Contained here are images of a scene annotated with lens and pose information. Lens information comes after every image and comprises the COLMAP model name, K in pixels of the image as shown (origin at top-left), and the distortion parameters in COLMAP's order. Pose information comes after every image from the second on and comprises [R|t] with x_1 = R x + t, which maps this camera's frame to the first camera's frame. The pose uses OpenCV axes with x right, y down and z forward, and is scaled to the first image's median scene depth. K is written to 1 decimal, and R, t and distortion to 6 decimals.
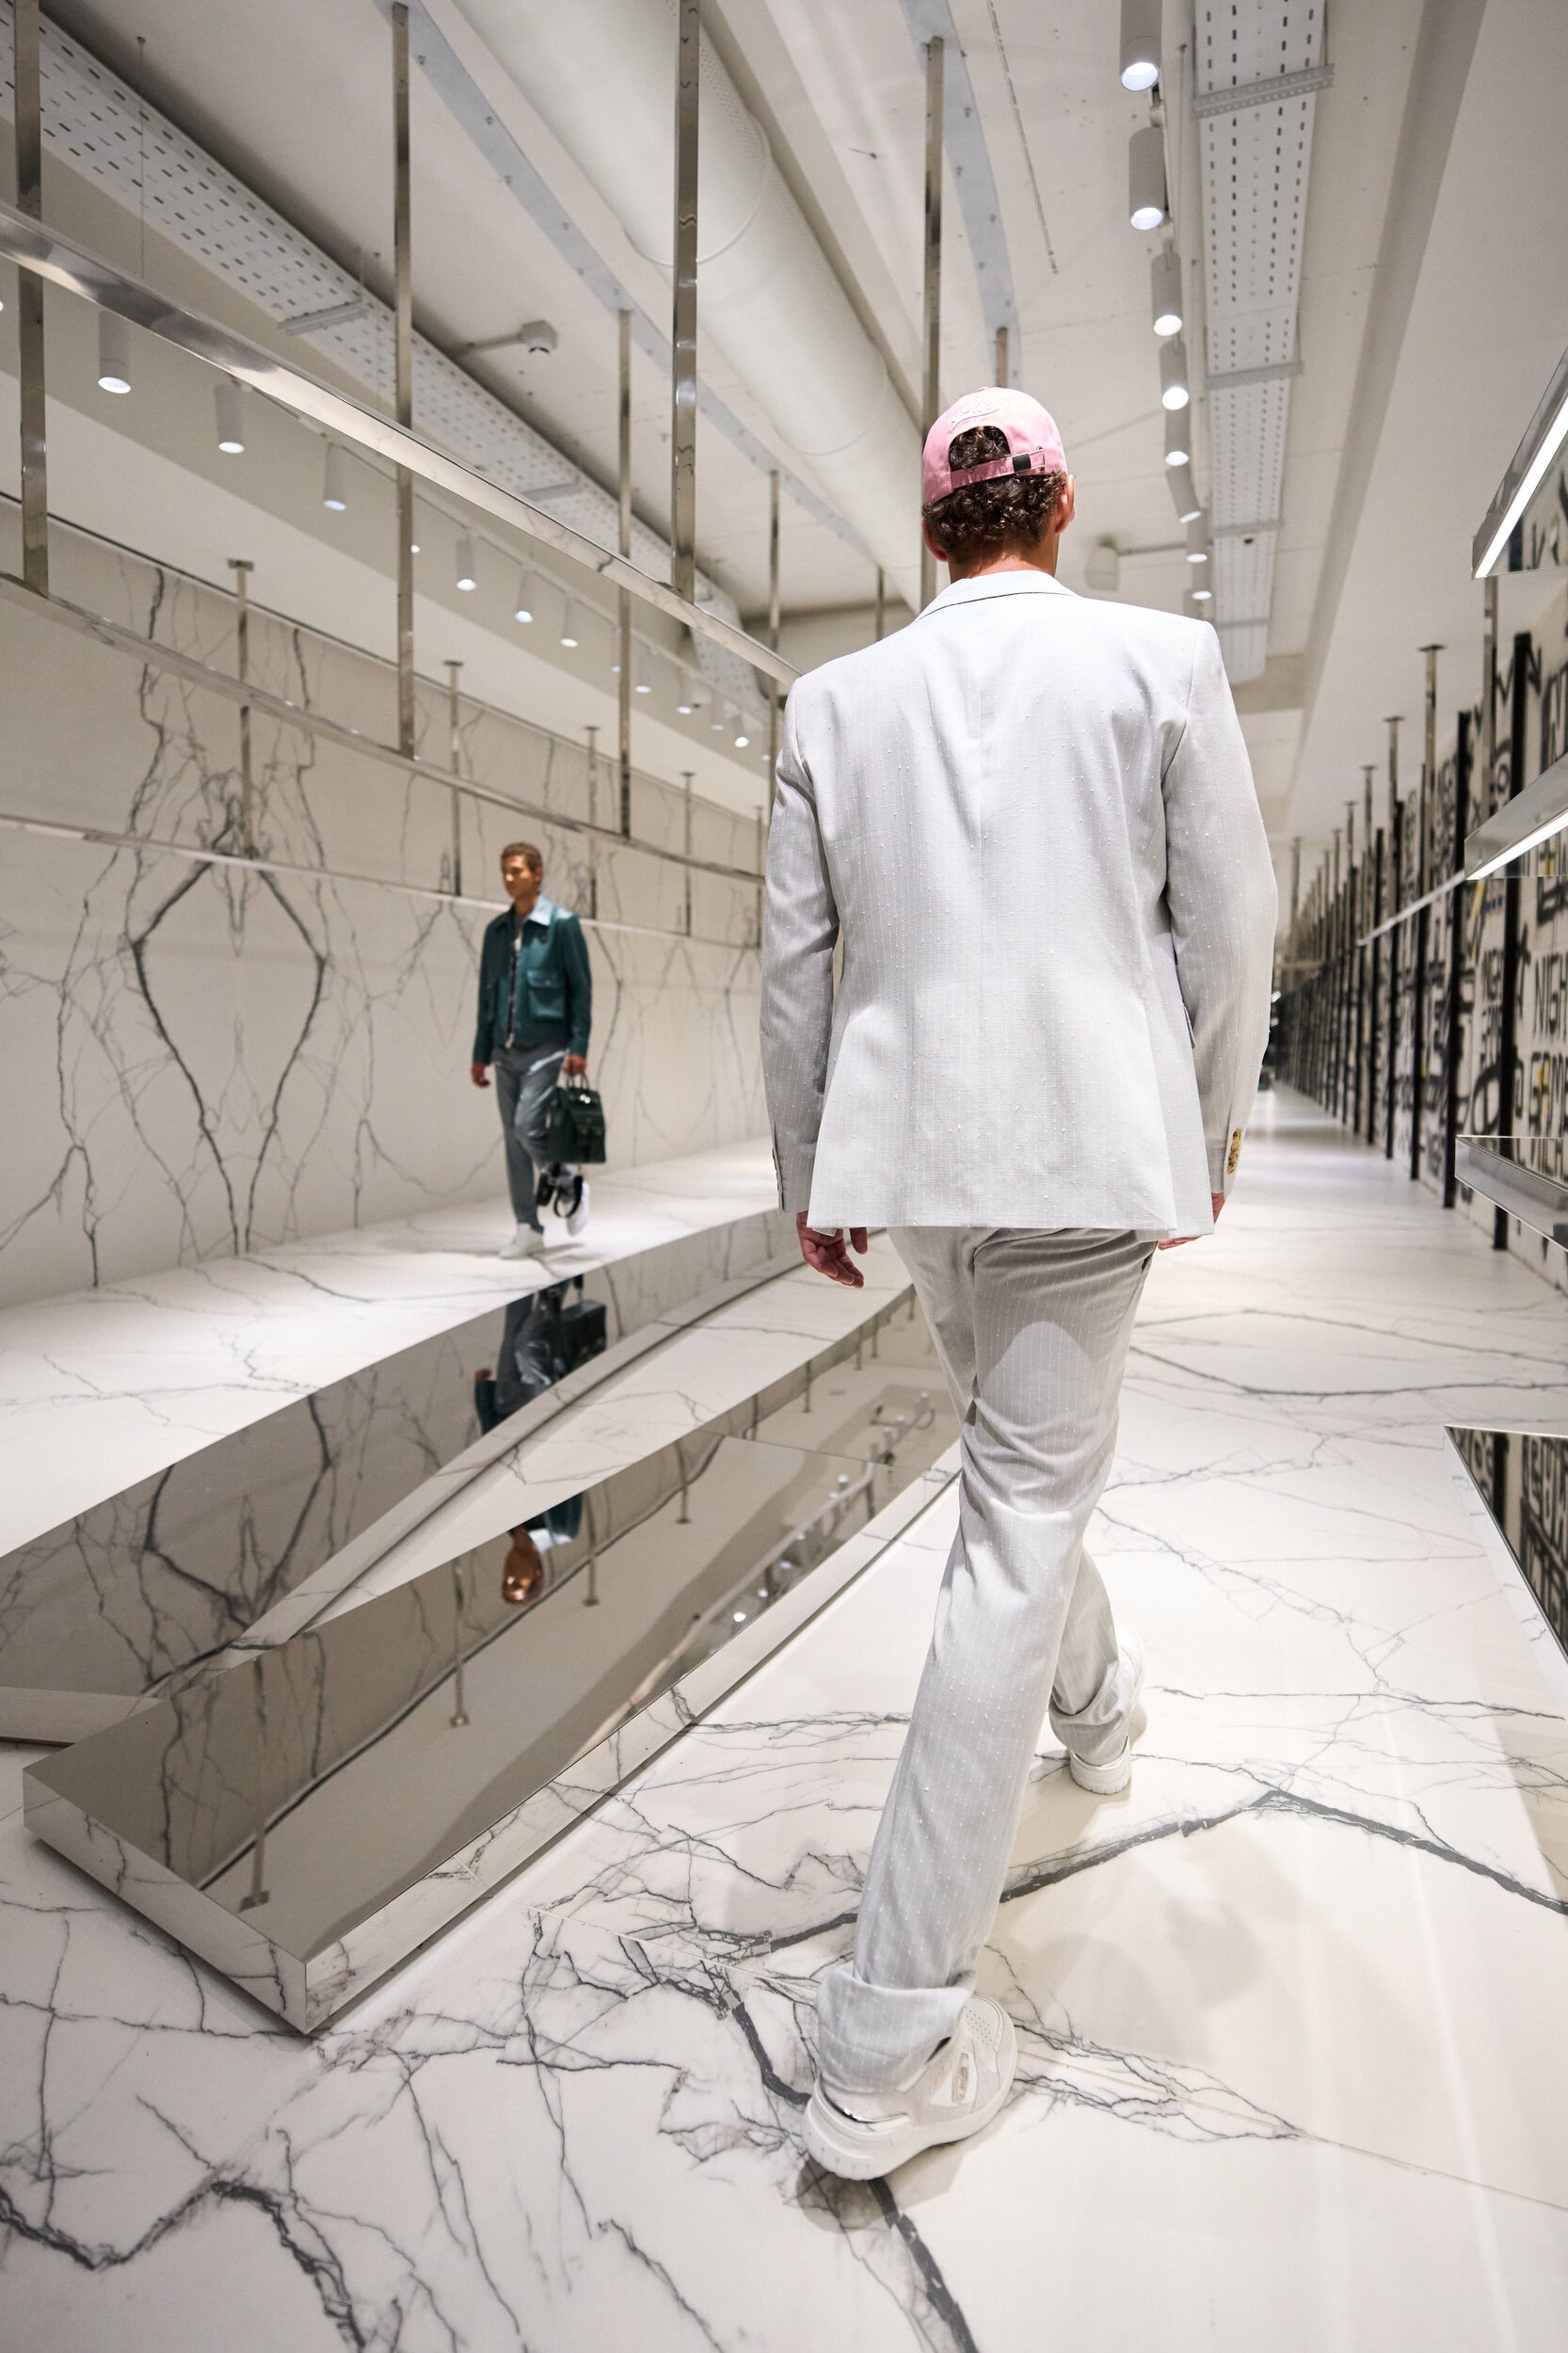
lens RADIAL K [[1119.1, 0, 797.5], [0, 1119.1, 1103.8], [0, 0, 1]] dist [-0.007129, -0.000197]
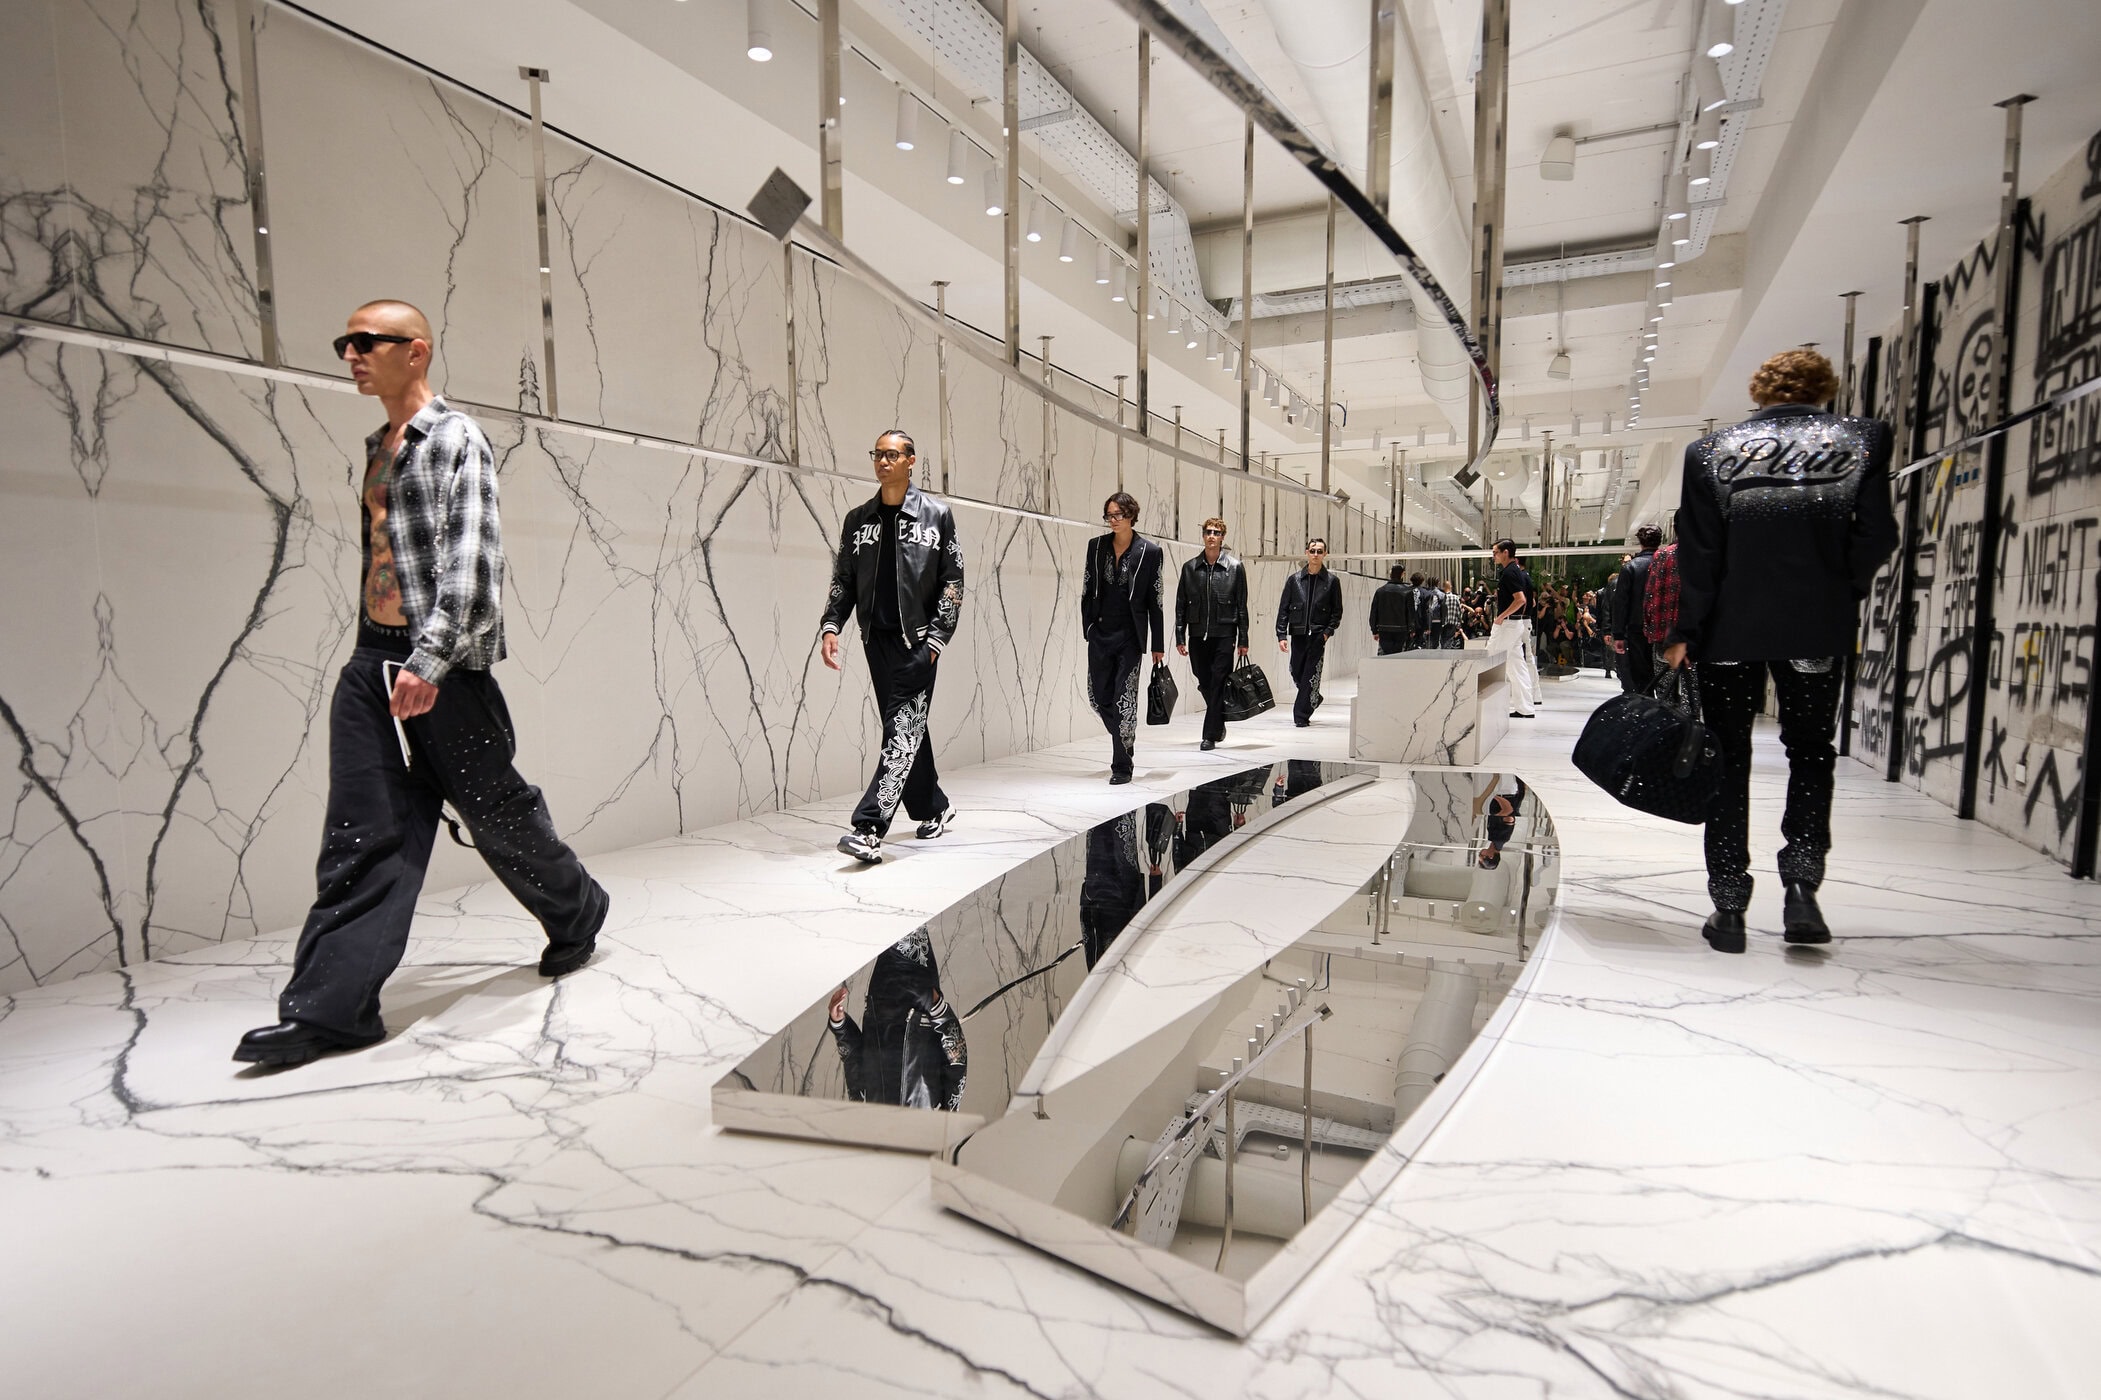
lens RADIAL K [[1043.8, 0, 1042.6], [0, 1043.8, 743.9], [0, 0, 1]] dist [-0.004864, 0.000814]
pose [[0.992900, 0.002713, -0.118919, -0.111167], [0.003319, 0.998719, 0.050495, 0.012872], [0.118904, -0.050531, 0.991619, -0.048667]]
